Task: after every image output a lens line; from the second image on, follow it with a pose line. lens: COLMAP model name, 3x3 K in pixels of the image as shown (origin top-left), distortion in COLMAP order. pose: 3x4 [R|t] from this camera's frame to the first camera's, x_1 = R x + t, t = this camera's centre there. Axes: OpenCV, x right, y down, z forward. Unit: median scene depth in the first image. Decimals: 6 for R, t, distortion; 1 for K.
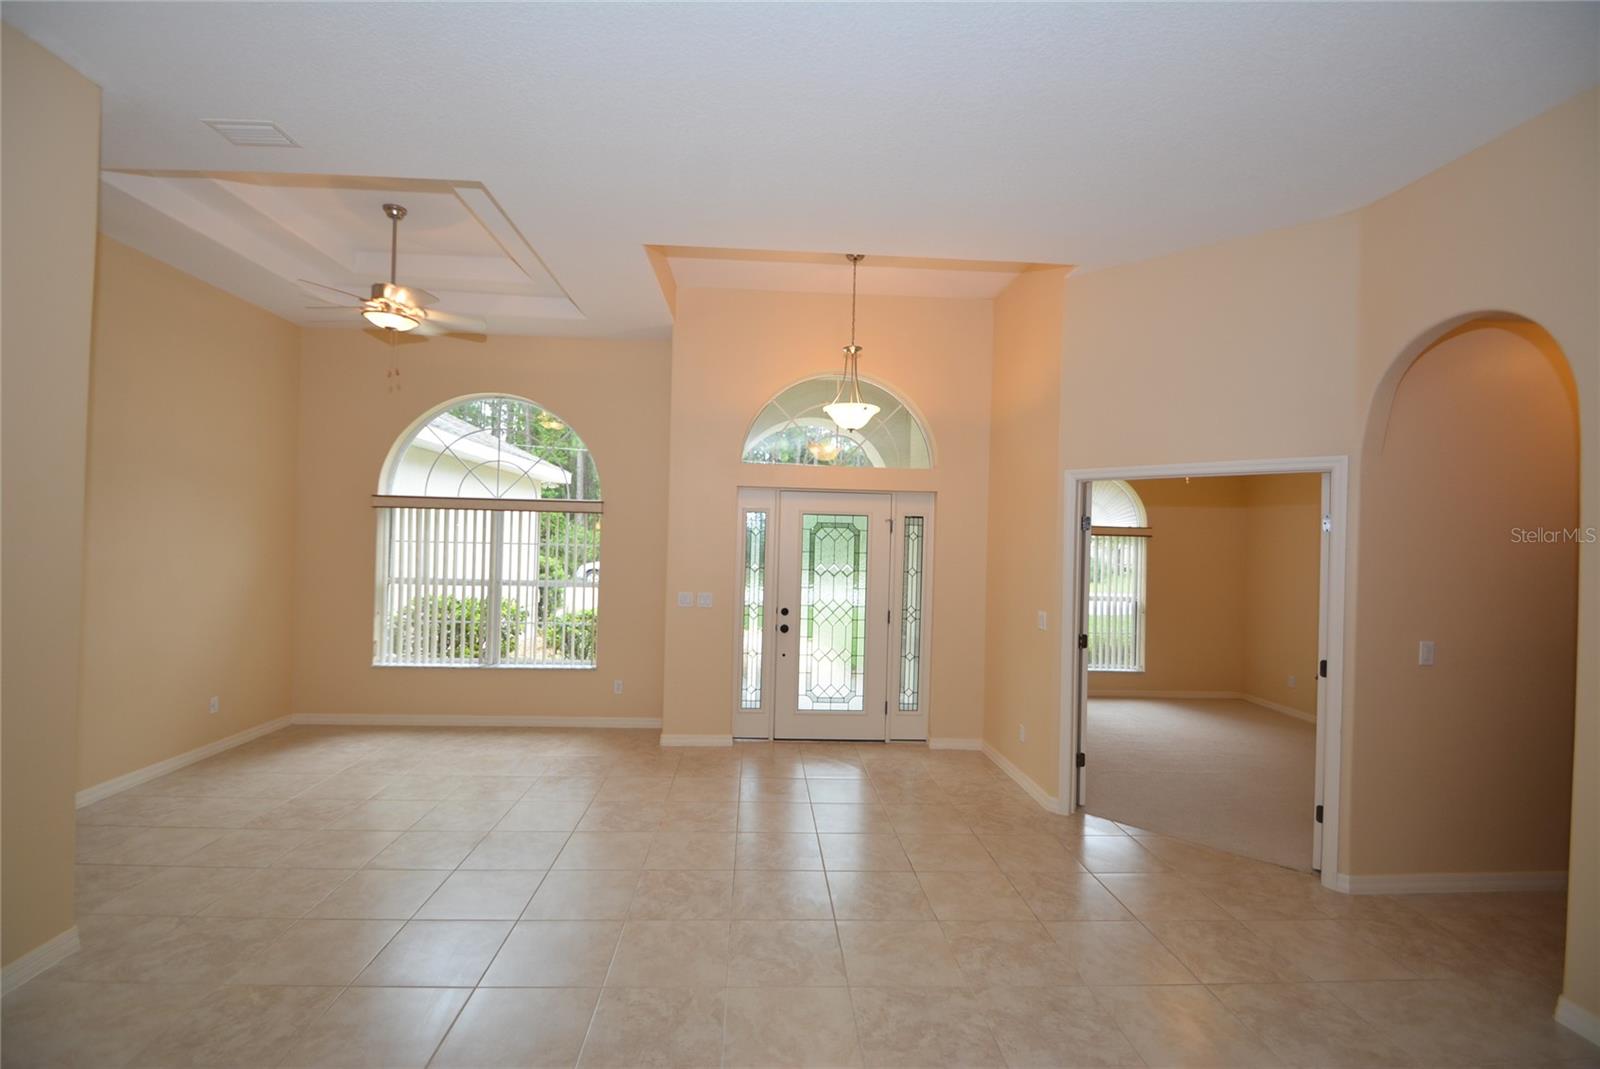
lens RADIAL K [[698.1, 0, 787.7], [0, 698.1, 537.4], [0, 0, 1]] dist [0.011587, -0.014241]
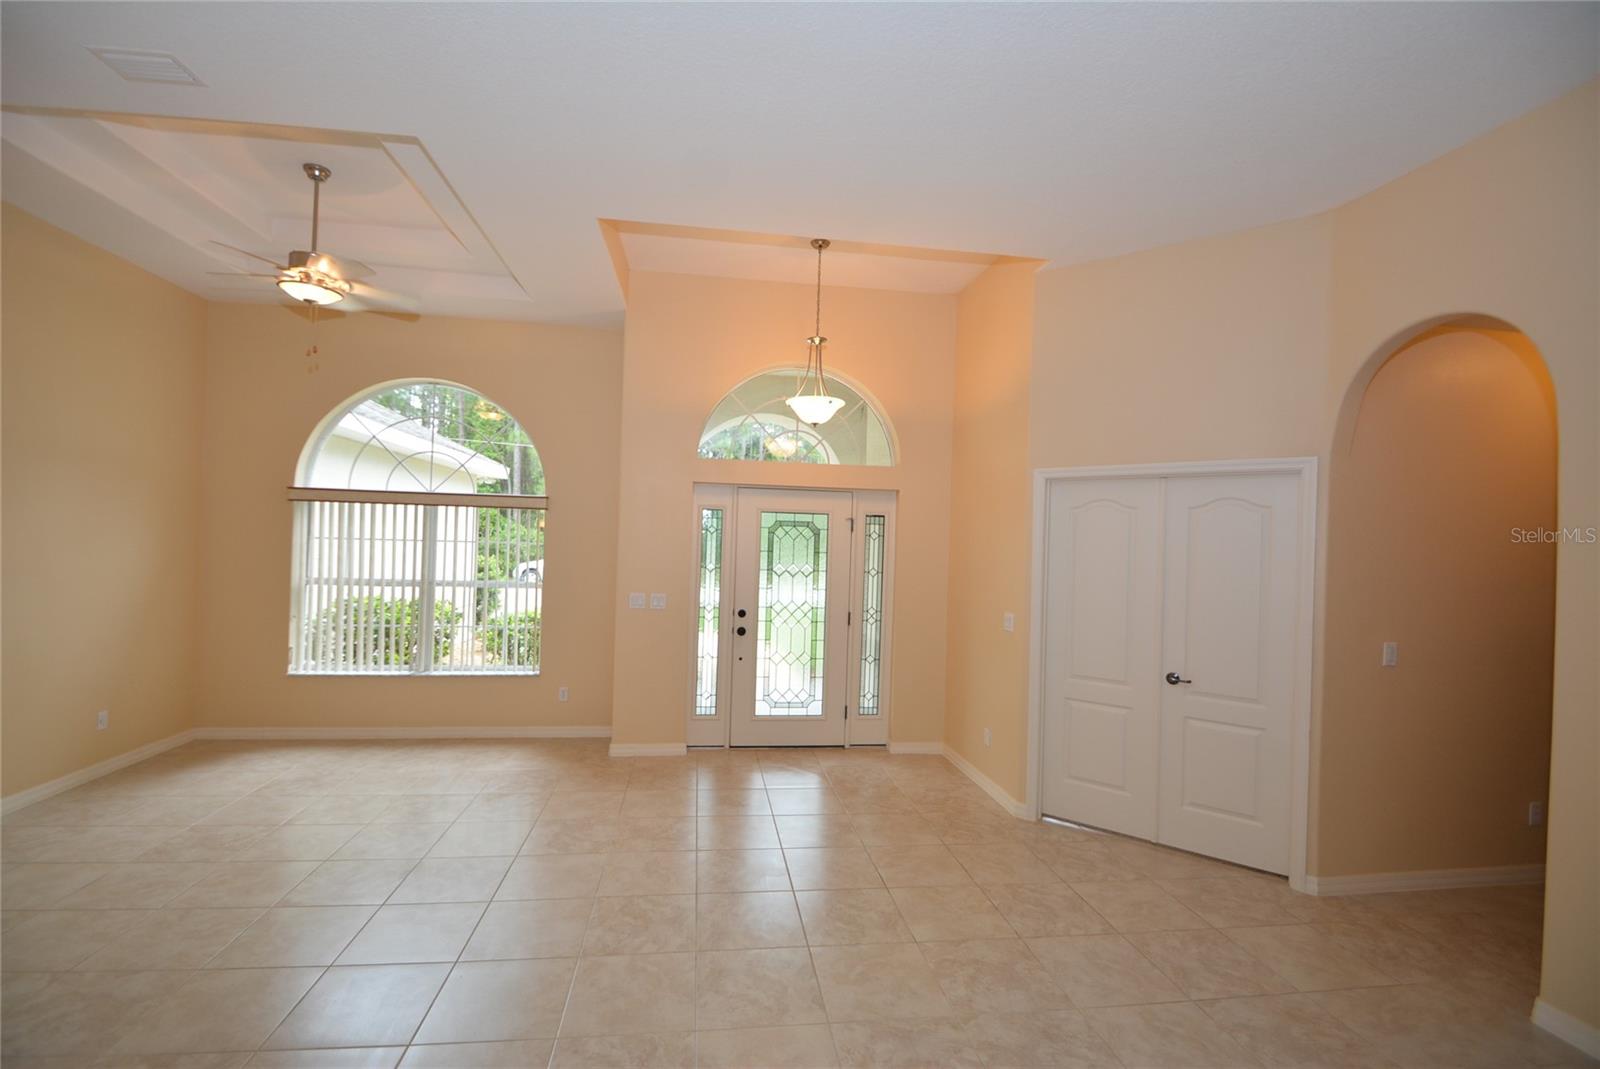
lens RADIAL K [[698.1, 0, 787.7], [0, 698.1, 537.4], [0, 0, 1]] dist [0.011587, -0.014241]
pose [[0.996562, 0.005824, 0.082646, -0.026777], [-0.005851, 0.999983, 0.000093, 0.001773], [-0.082644, -0.000576, 0.996579, 0.049880]]
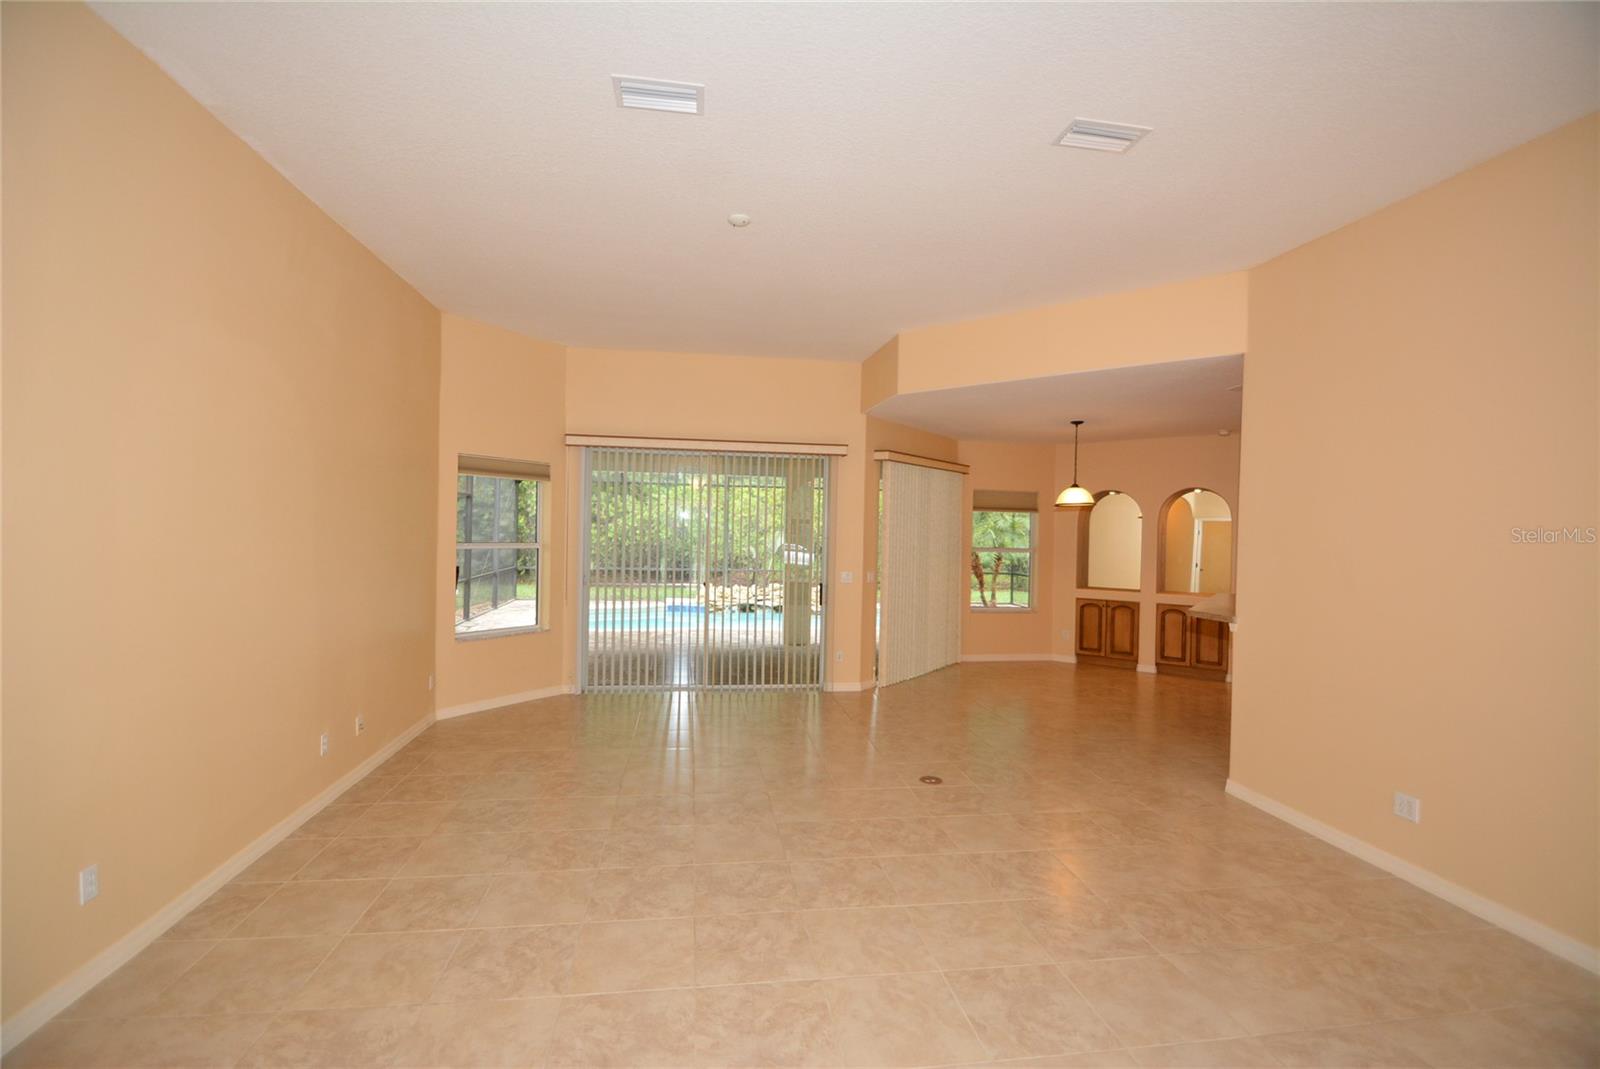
lens RADIAL K [[698.1, 0, 787.7], [0, 698.1, 537.4], [0, 0, 1]] dist [0.011587, -0.014241]
pose [[-0.994620, -0.043988, -0.093786, 0.149073], [-0.044278, 0.999019, 0.001007, 0.013292], [0.093649, 0.005154, -0.995592, 1.025755]]
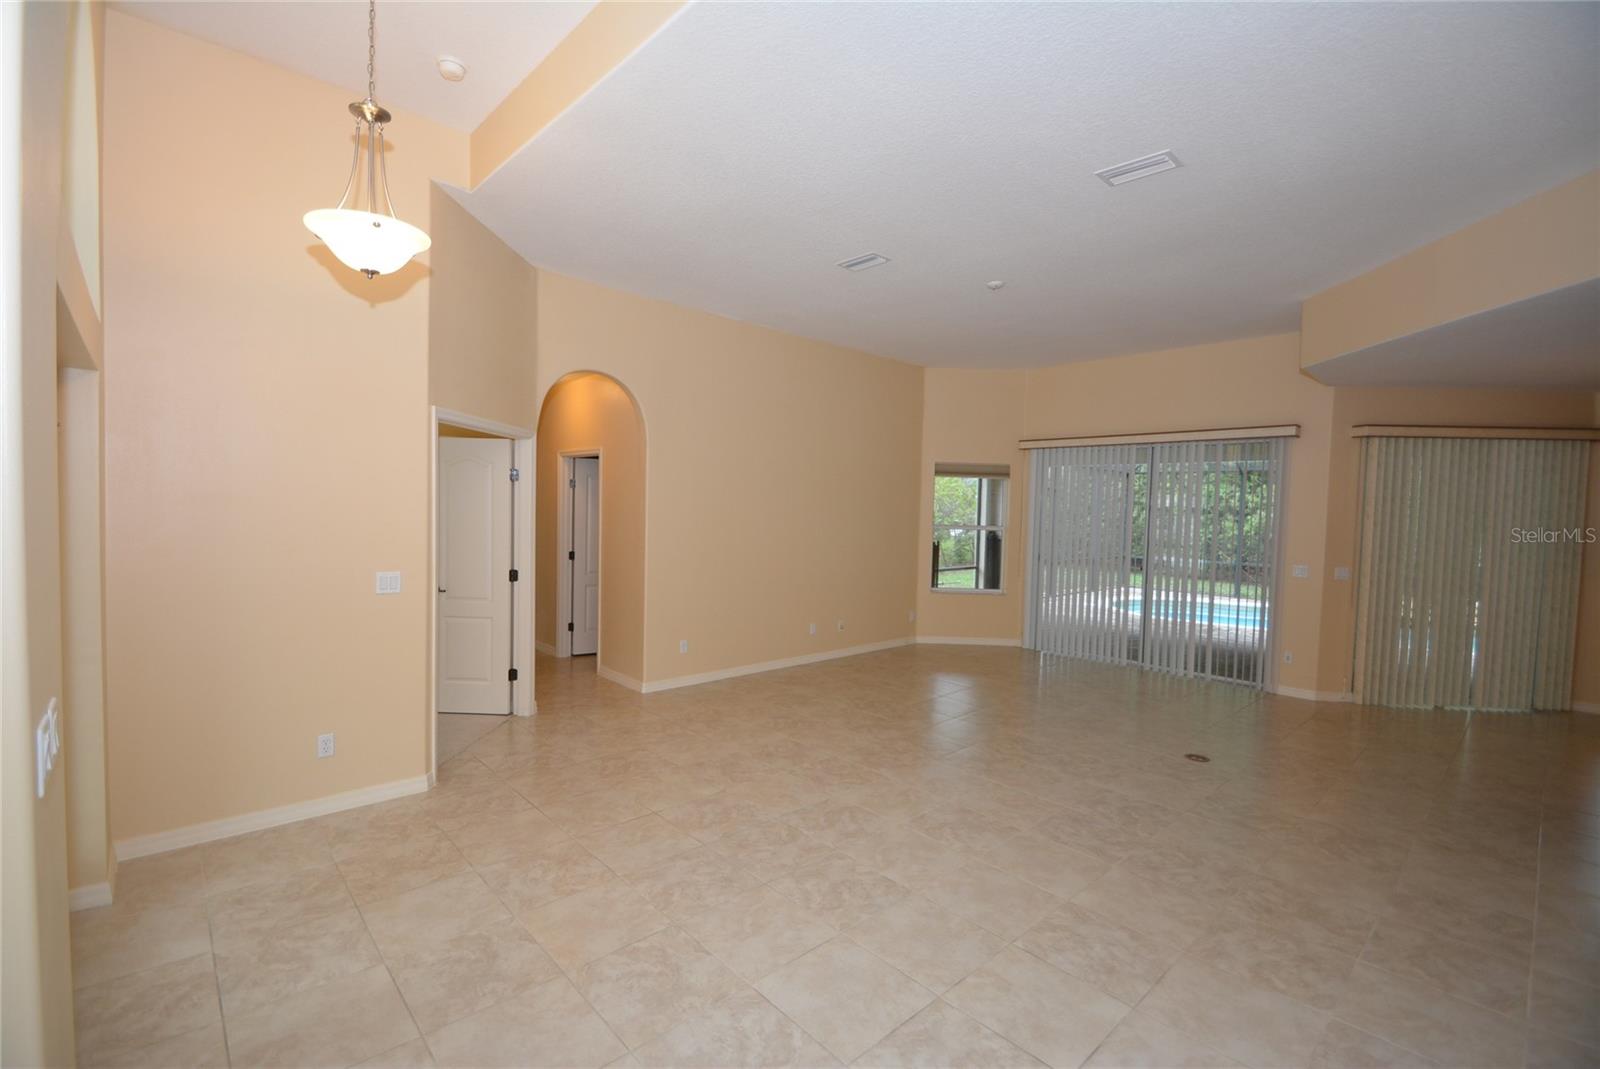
lens RADIAL K [[698.1, 0, 787.7], [0, 698.1, 537.4], [0, 0, 1]] dist [0.011587, -0.014241]
pose [[-0.637616, -0.075154, 0.766679, -0.557039], [-0.048282, 0.997172, 0.057595, -0.002412], [-0.768840, -0.000293, -0.639442, 1.176898]]
